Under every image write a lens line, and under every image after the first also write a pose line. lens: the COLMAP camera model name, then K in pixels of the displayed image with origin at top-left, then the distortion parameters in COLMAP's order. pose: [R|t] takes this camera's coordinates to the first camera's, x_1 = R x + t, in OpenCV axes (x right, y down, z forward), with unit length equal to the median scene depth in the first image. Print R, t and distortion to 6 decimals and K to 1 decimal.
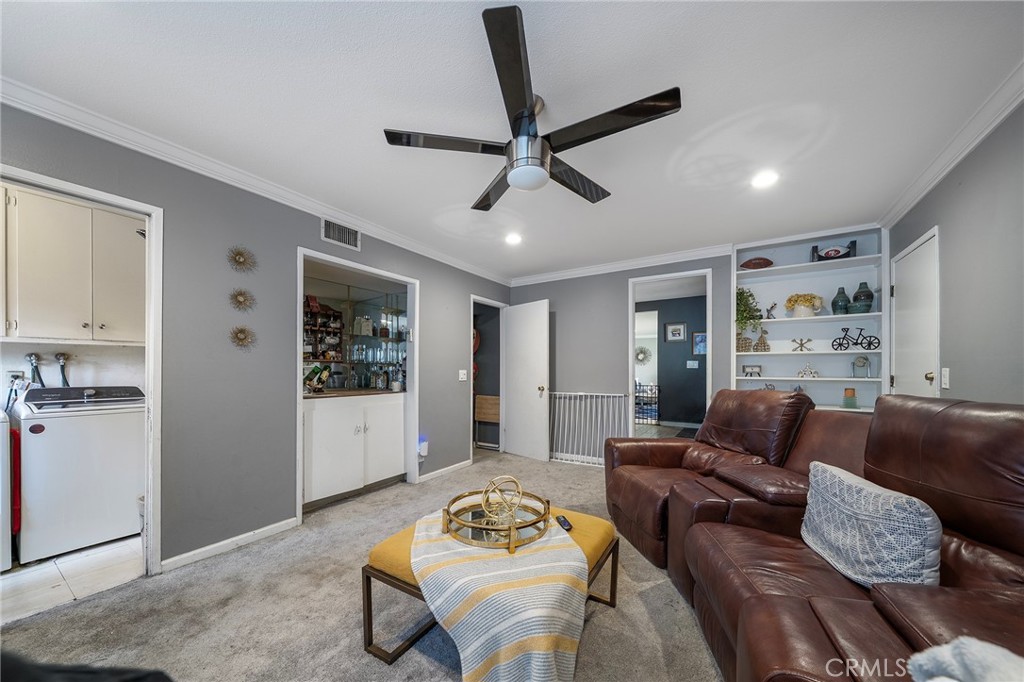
lens RADIAL K [[362.8, 0, 509.0], [0, 362.8, 371.1], [0, 0, 1]] dist [-0.000206, -0.000152]
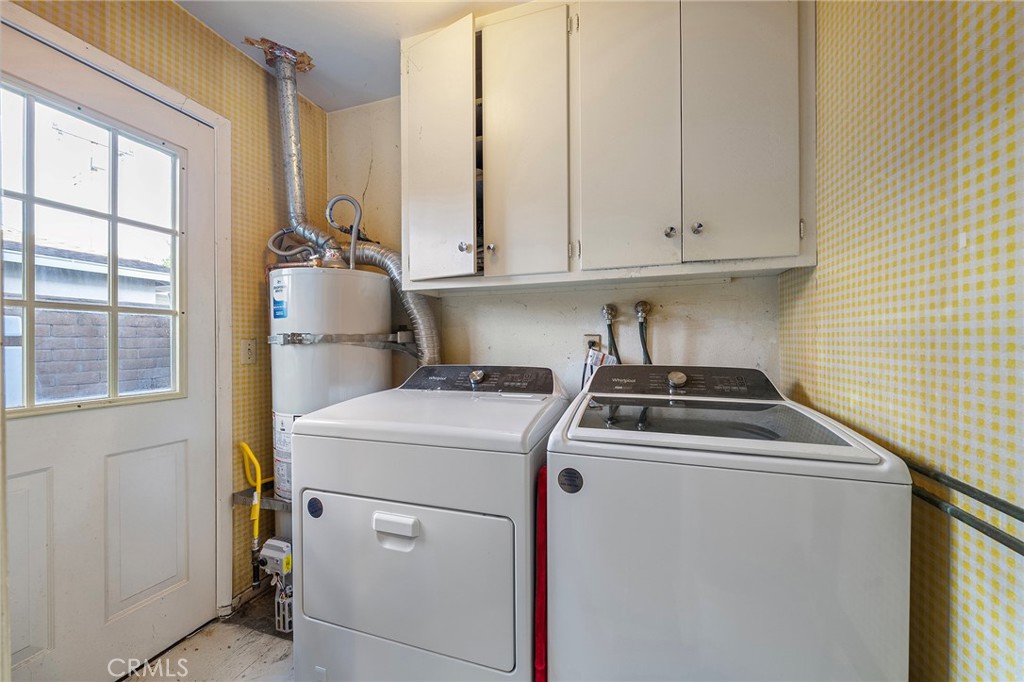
lens RADIAL K [[369.4, 0, 509.5], [0, 369.4, 338.6], [0, 0, 1]] dist [-0.001923, -0.000002]
pose [[0.246338, -0.002025, -0.969182, -0.779207], [0.000002, 0.999998, -0.002089, 0.007849], [0.969184, 0.000513, 0.246337, 0.699515]]
